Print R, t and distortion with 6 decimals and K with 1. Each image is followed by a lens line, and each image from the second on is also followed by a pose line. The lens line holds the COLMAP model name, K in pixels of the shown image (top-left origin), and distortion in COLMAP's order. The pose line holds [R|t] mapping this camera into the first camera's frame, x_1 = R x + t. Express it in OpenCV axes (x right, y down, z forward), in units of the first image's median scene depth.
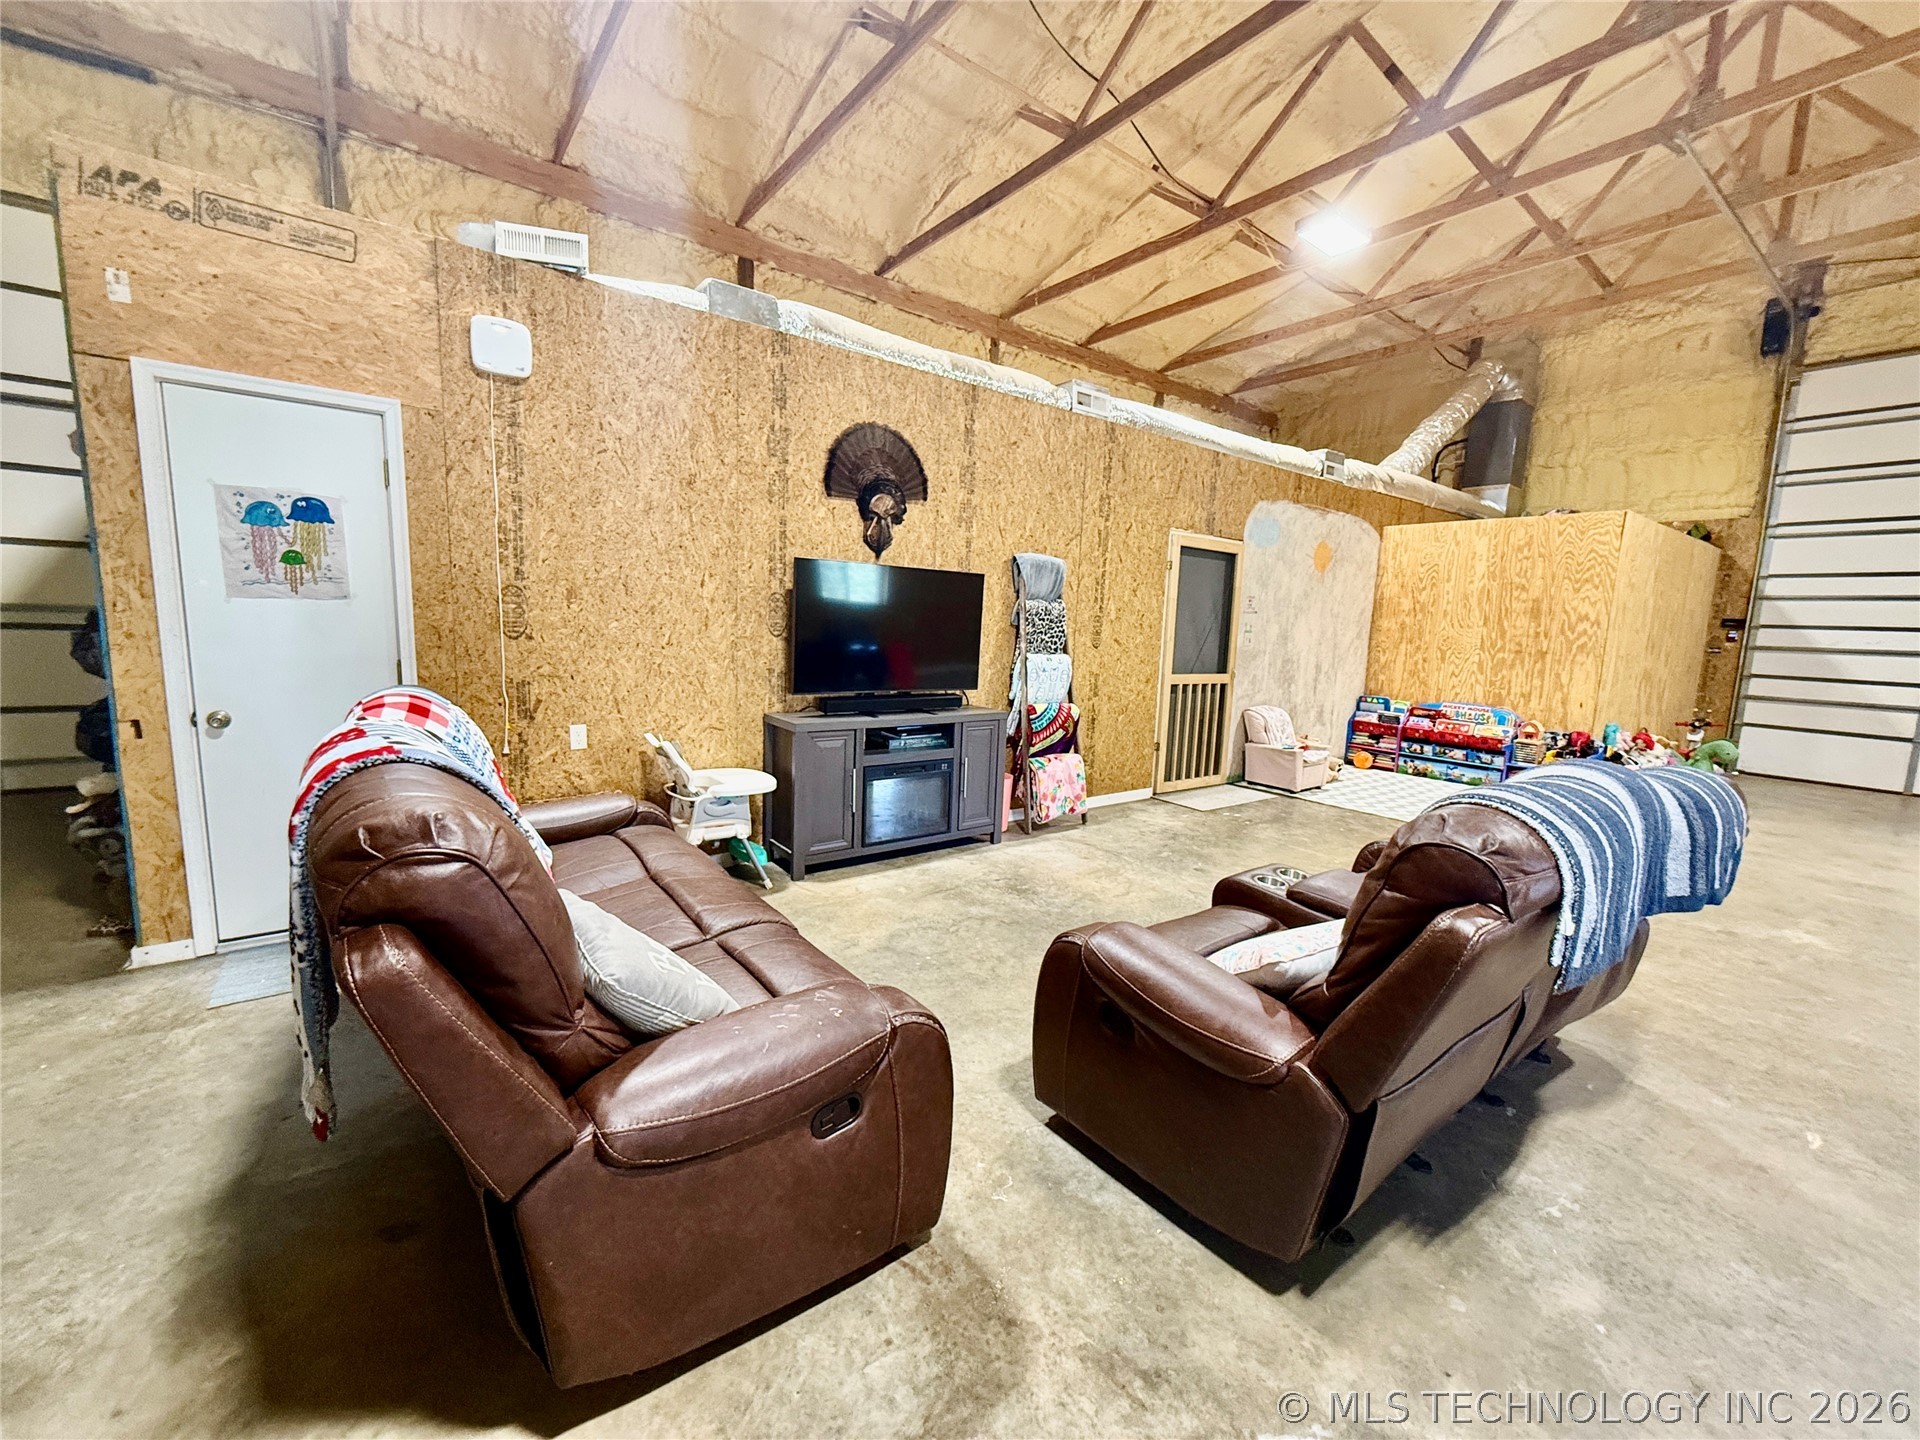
lens RADIAL K [[767.1, 0, 963.5], [0, 767.1, 721.8], [0, 0, 1]] dist [-0.000308, -0.000115]
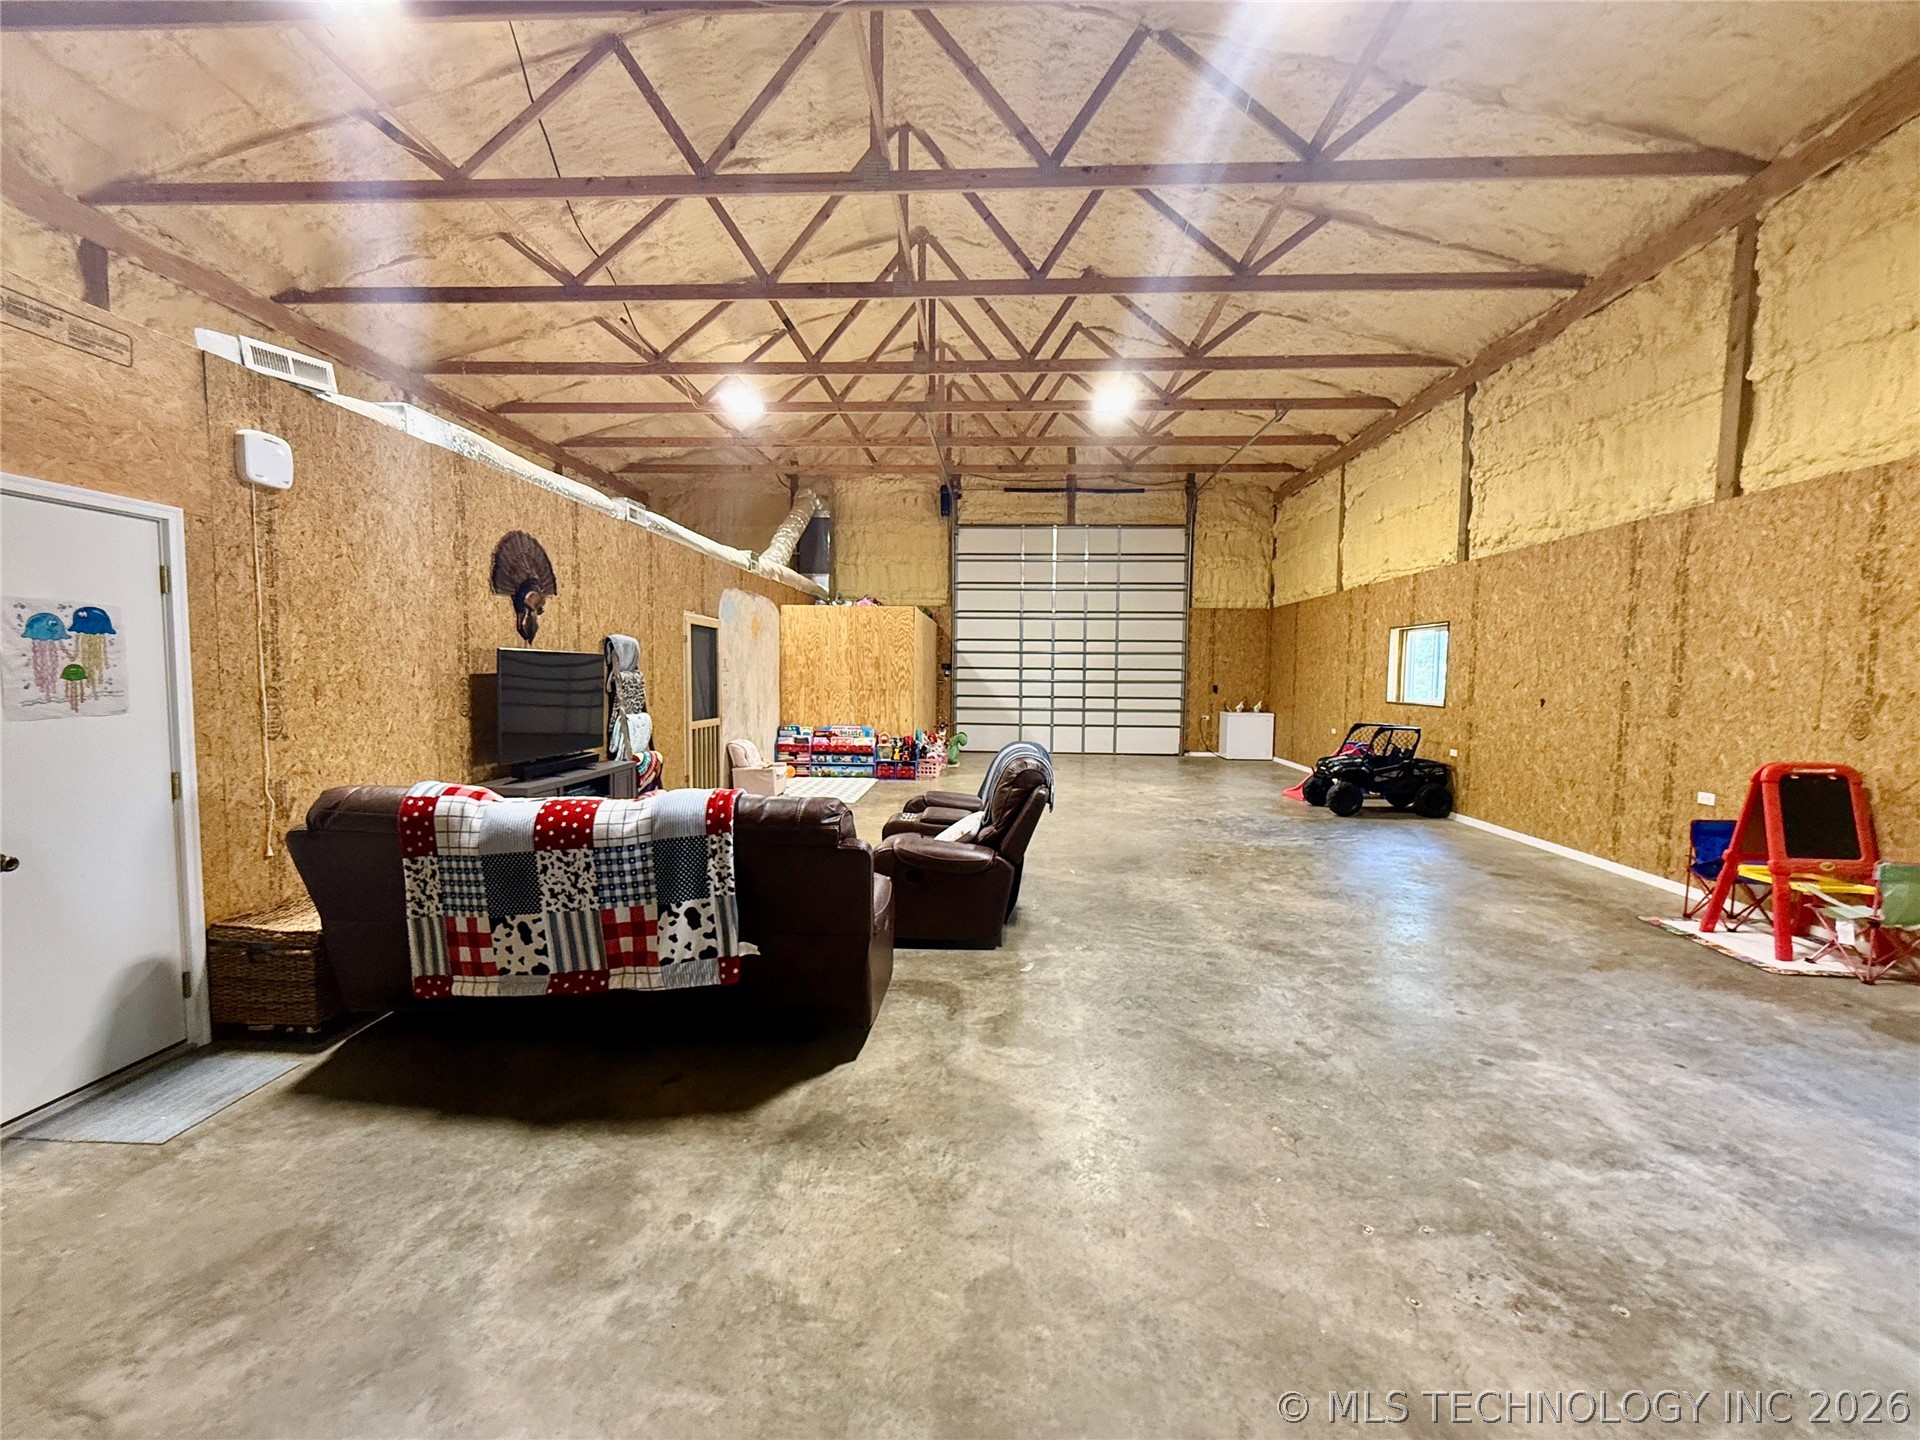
lens RADIAL K [[767.1, 0, 963.4], [0, 767.1, 722.9], [0, 0, 1]] dist [-0.000308, -0.000115]
pose [[0.638026, -0.081732, 0.765665, -0.504692], [0.114996, 0.993314, 0.010207, -0.023652], [-0.761379, 0.081536, 0.643159, -0.216061]]
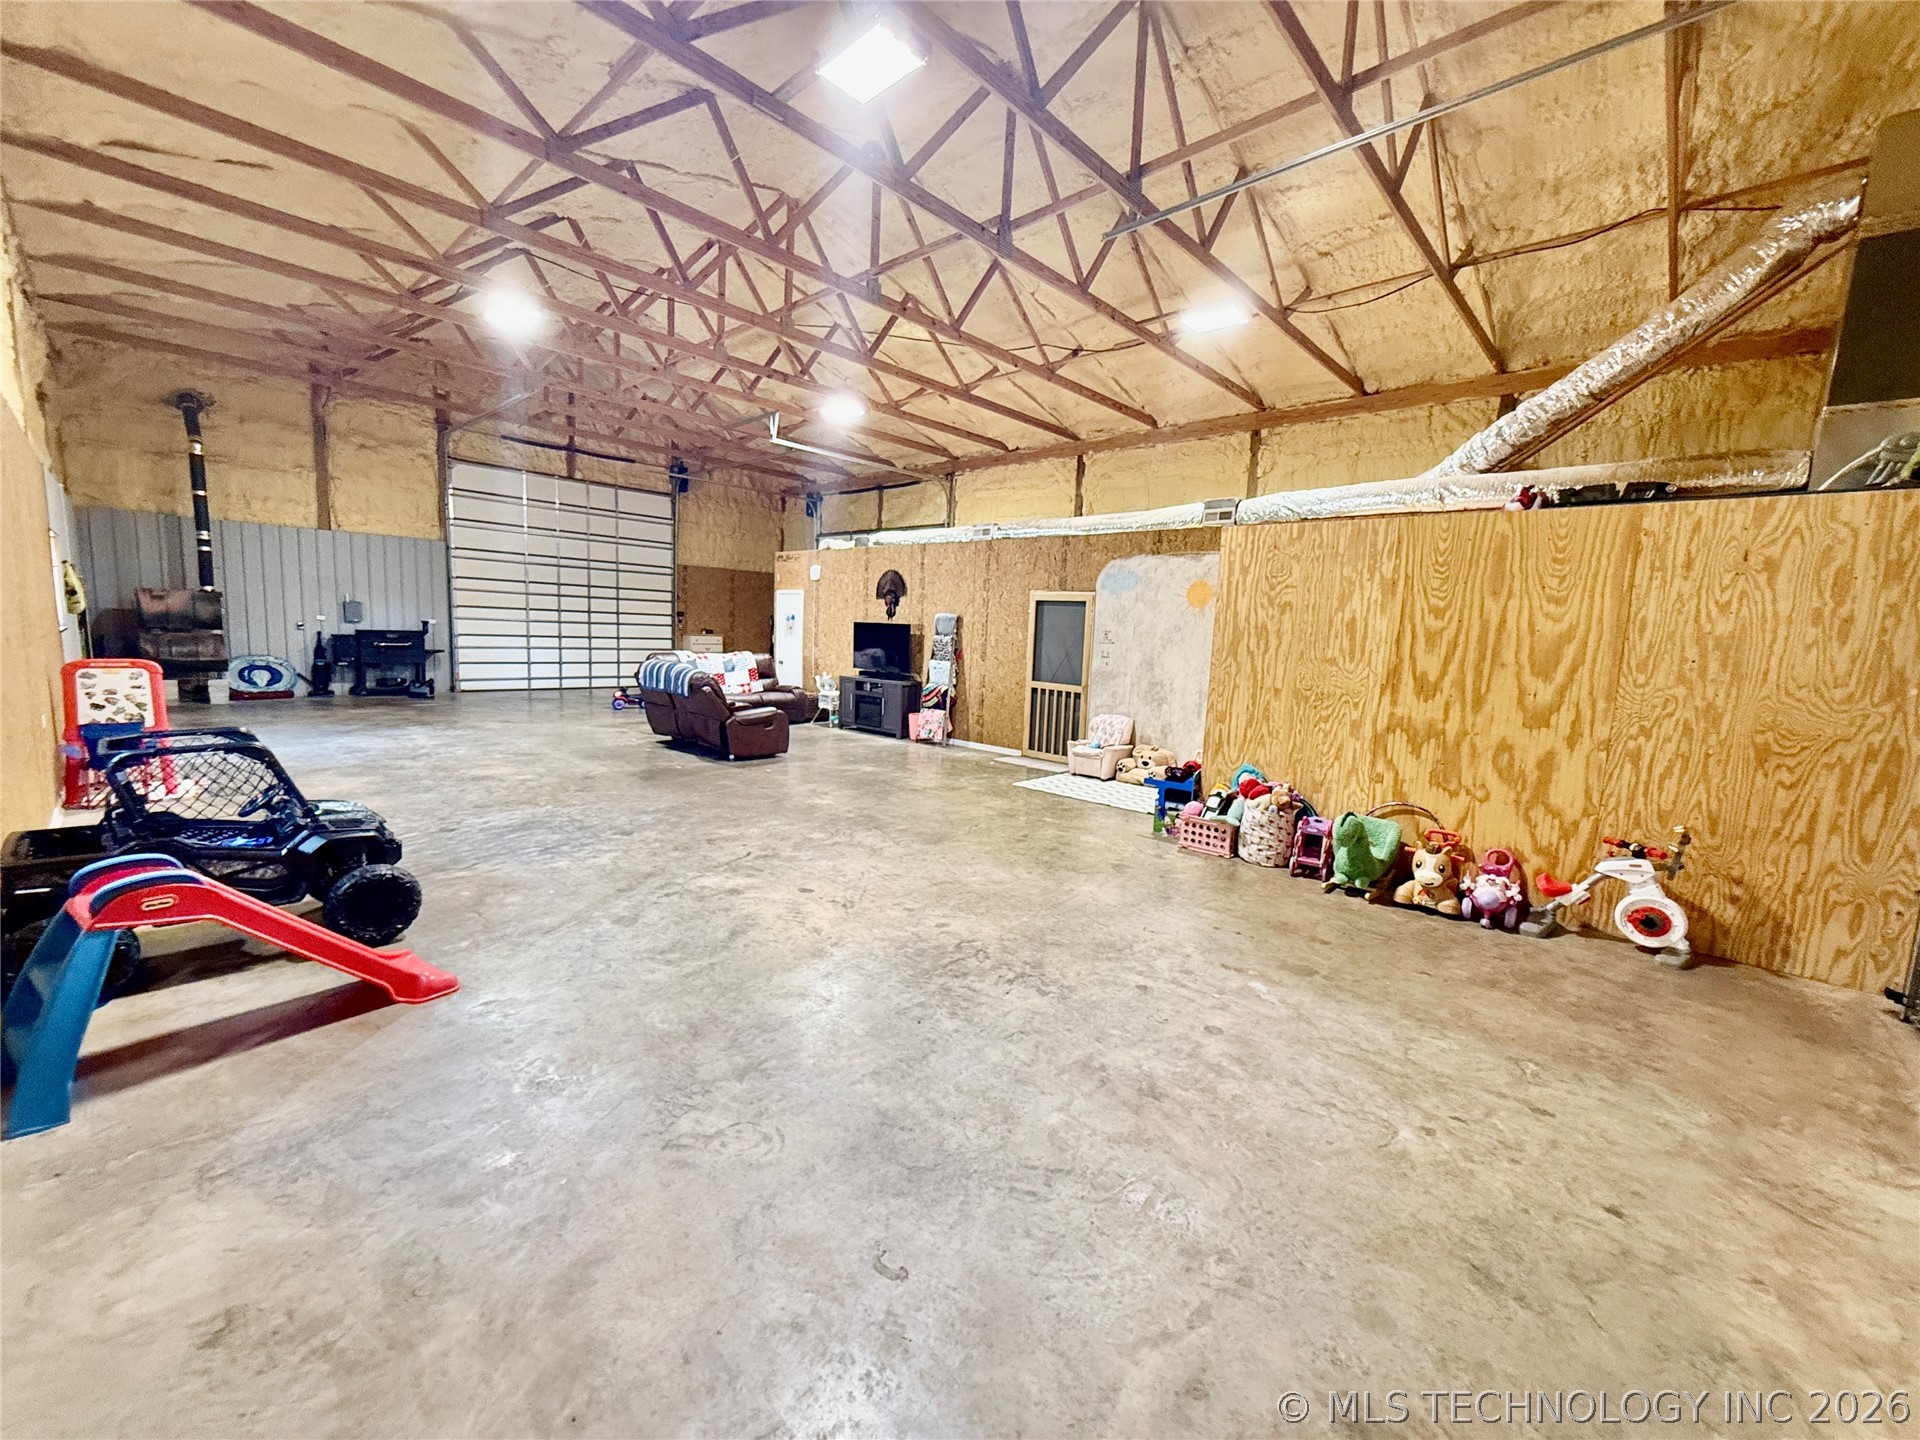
lens RADIAL K [[767.1, 0, 963.2], [0, 767.1, 724.7], [0, 0, 1]] dist [-0.000308, -0.000115]
pose [[0.181287, 0.091594, -0.979156, 2.123535], [-0.166935, 0.984070, 0.061147, -0.054477], [0.969158, 0.152370, 0.193689, 0.669743]]
